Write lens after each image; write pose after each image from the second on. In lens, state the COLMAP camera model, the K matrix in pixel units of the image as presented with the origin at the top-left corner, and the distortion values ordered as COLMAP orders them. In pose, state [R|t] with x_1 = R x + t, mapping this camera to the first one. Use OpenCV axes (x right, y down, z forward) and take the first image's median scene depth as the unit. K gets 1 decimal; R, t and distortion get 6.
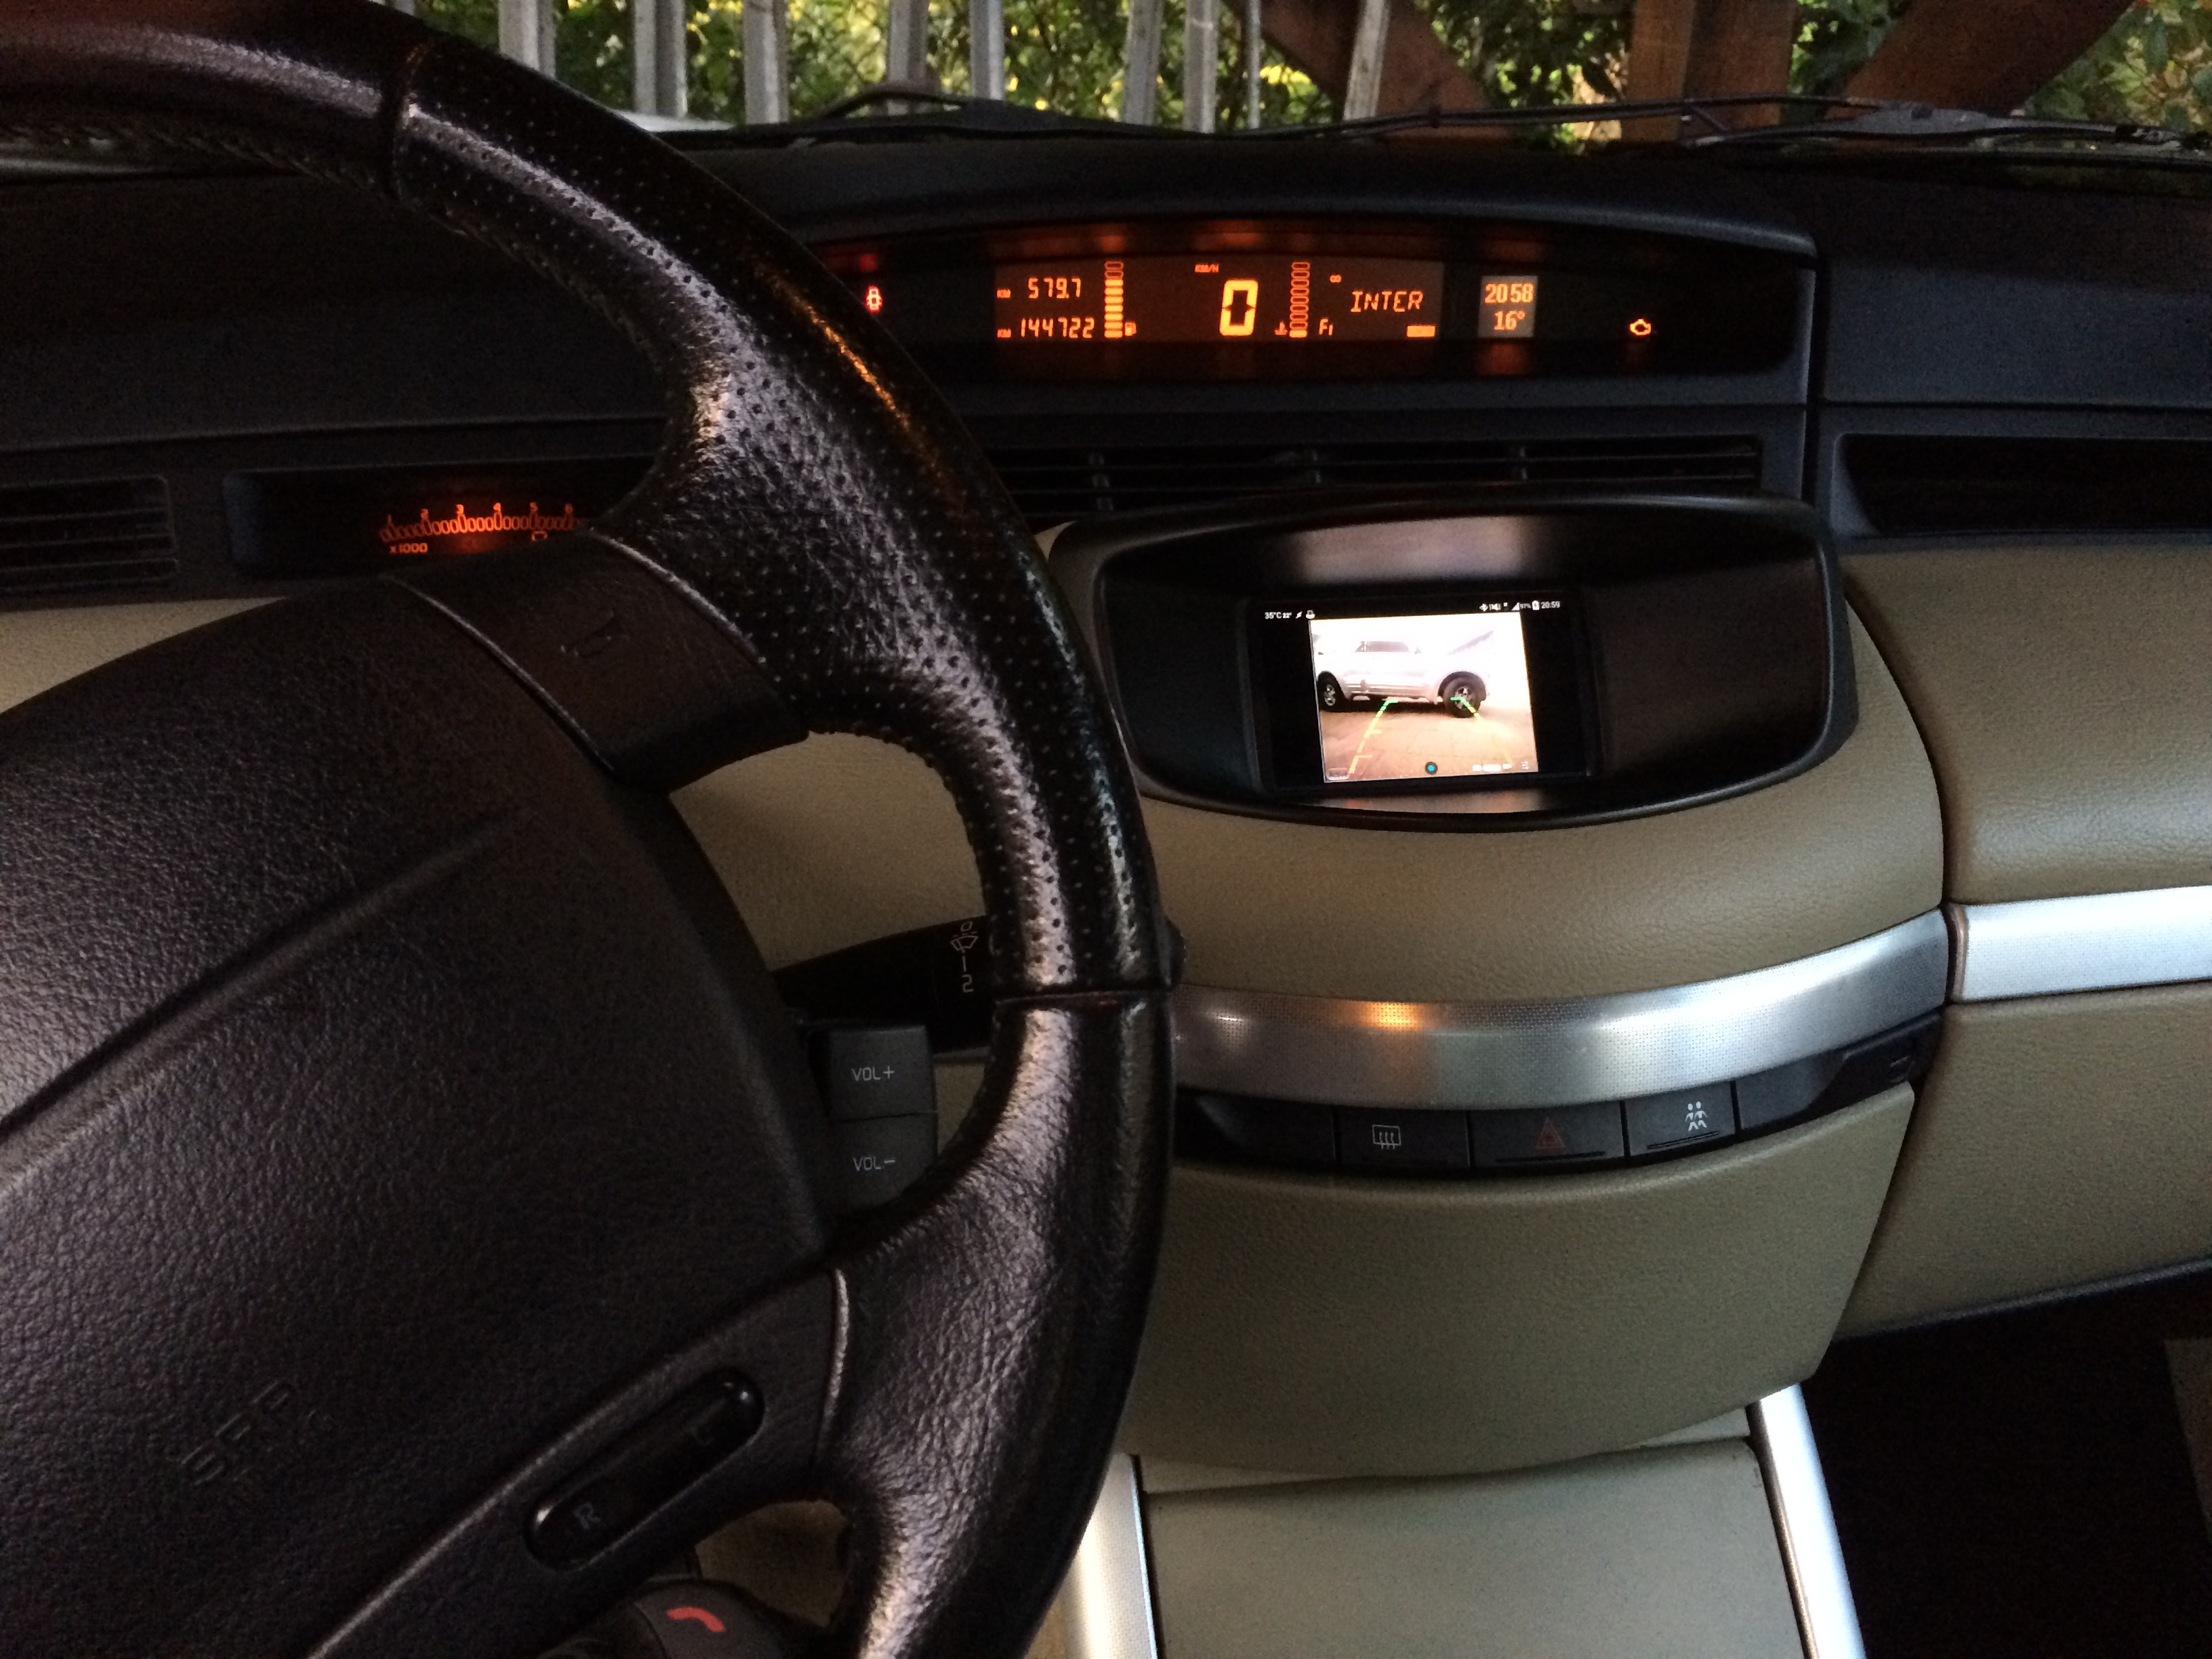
lens RADIAL K [[1957.8, 0, 1096.7], [0, 1957.8, 841.3], [0, 0, 1]] dist [0.092468, -0.137051]
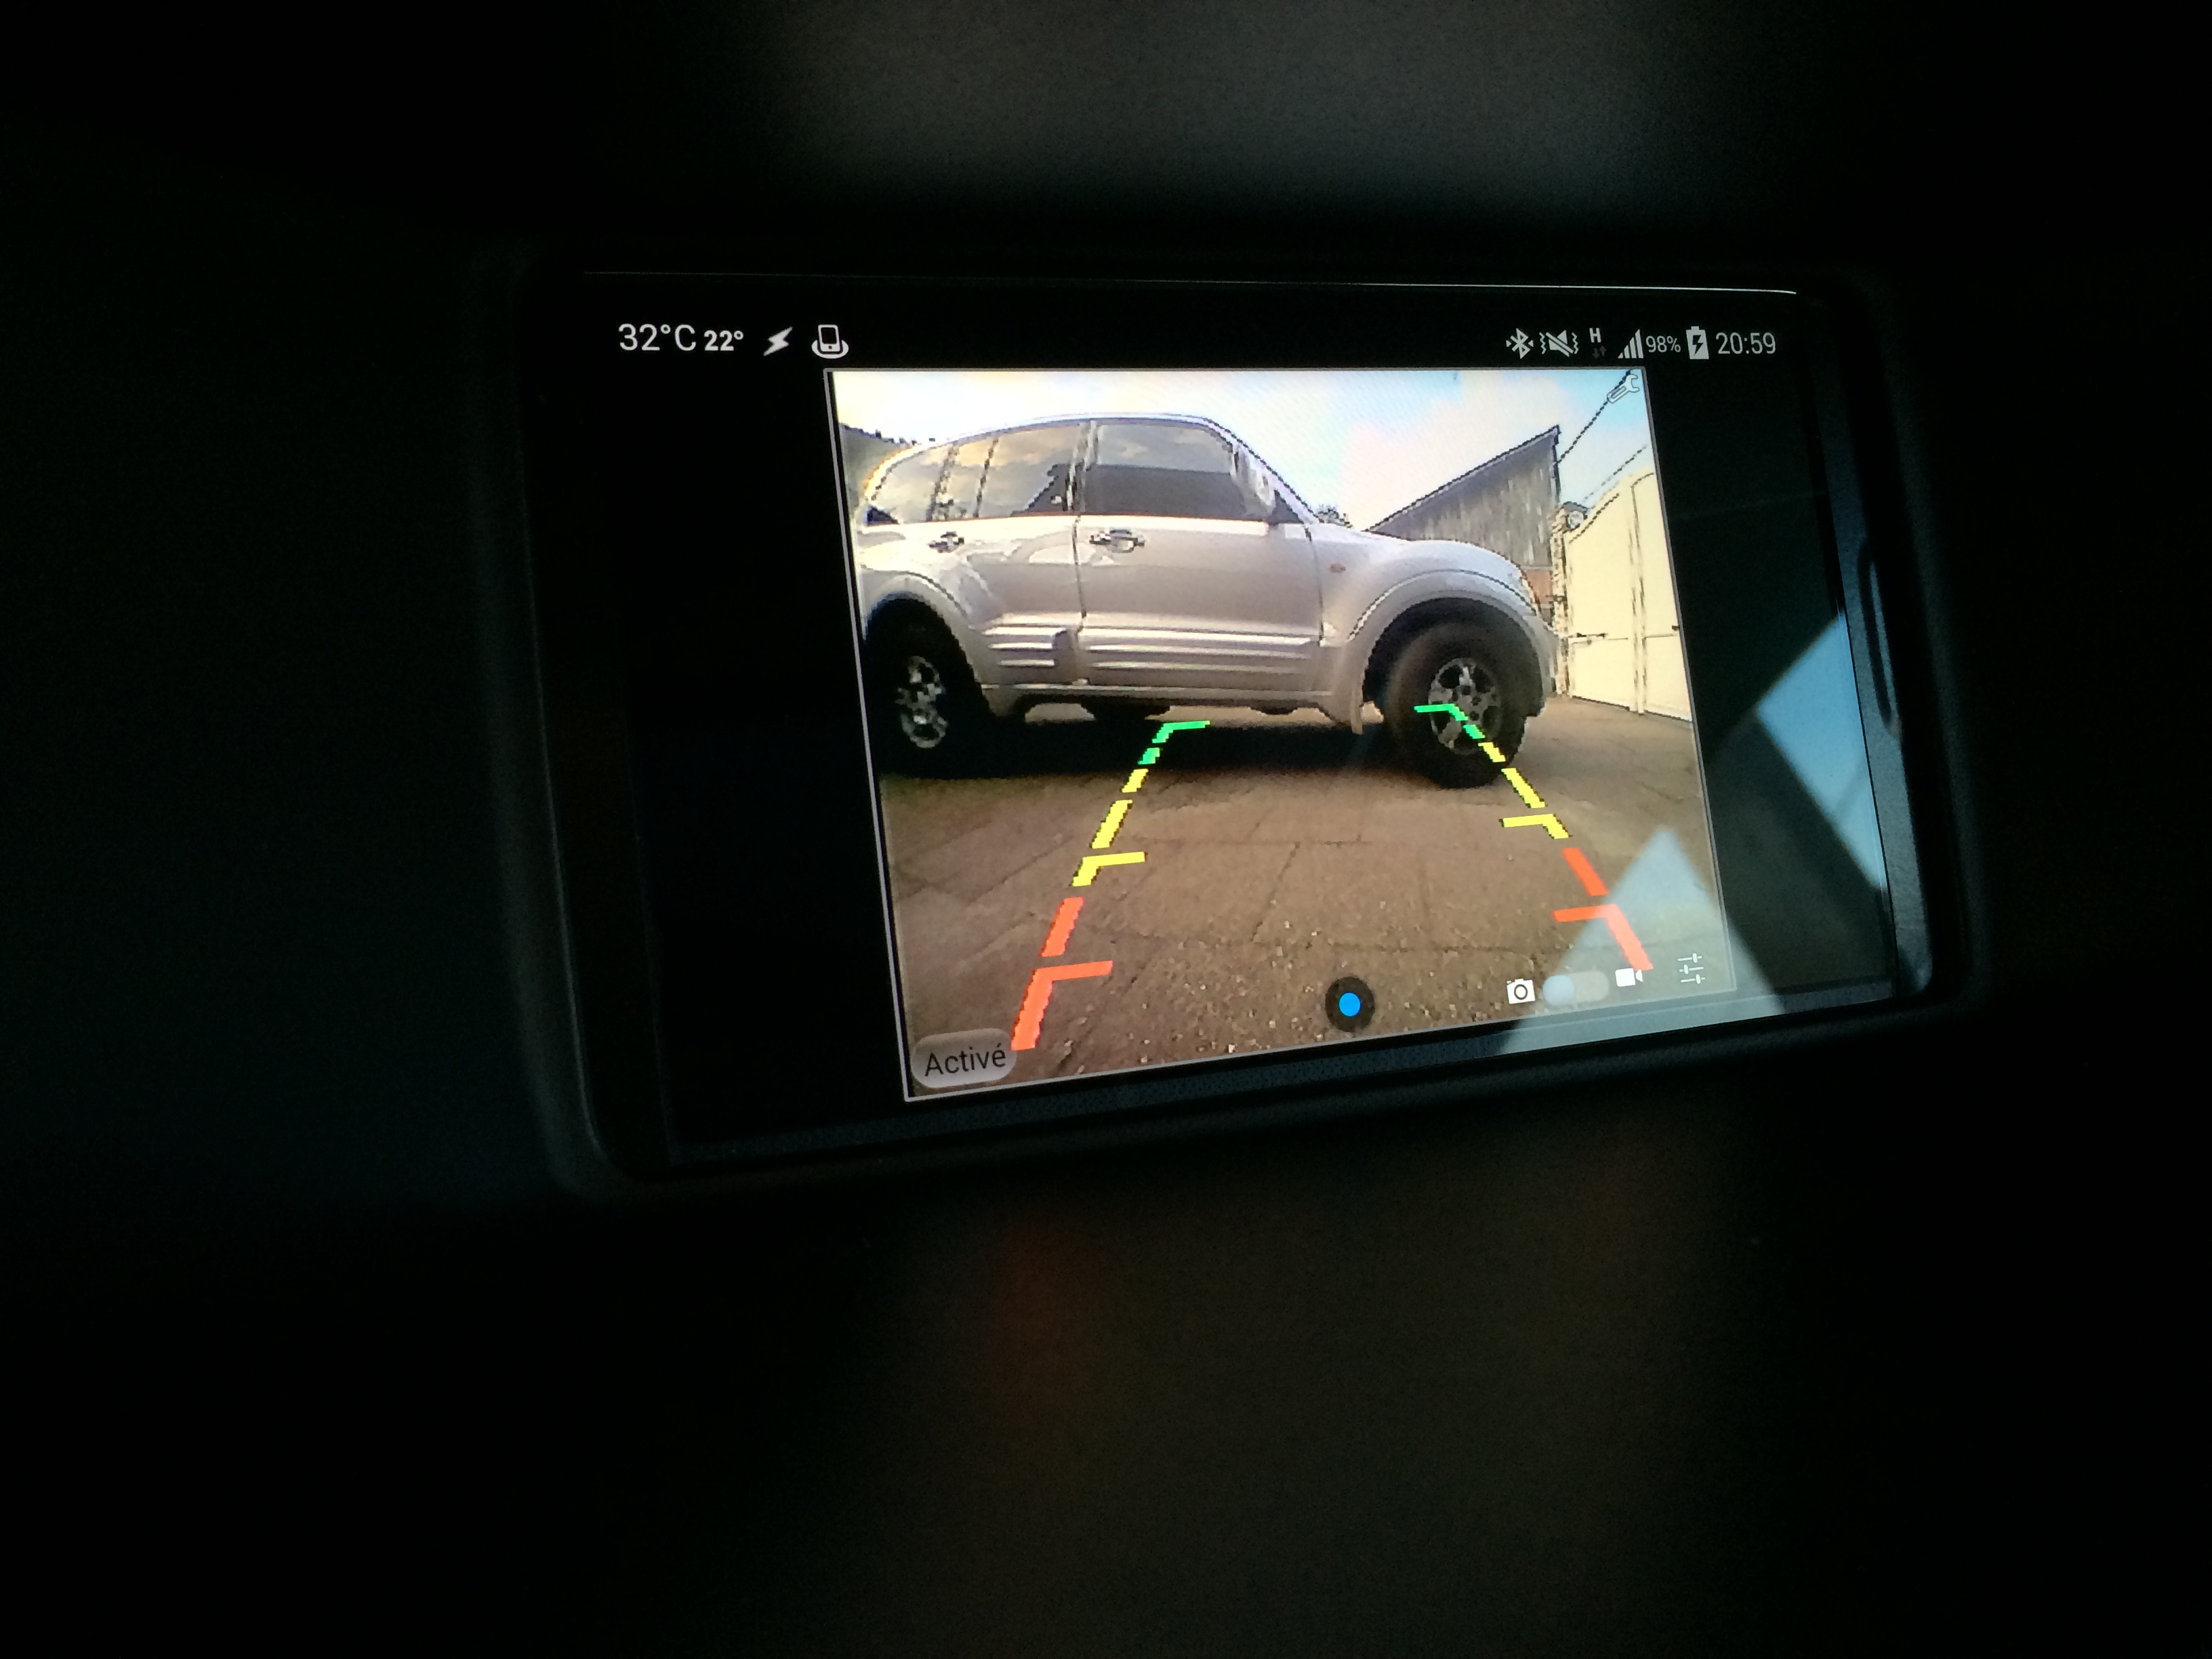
lens RADIAL K [[1957.8, 0, 1099.1], [0, 1957.8, 833.5], [0, 0, 1]] dist [0.092468, -0.137051]
pose [[0.979172, -0.020152, 0.202030, 0.090431], [0.009854, 0.998606, 0.051850, -0.069134], [-0.202794, -0.048779, 0.978006, 0.754711]]
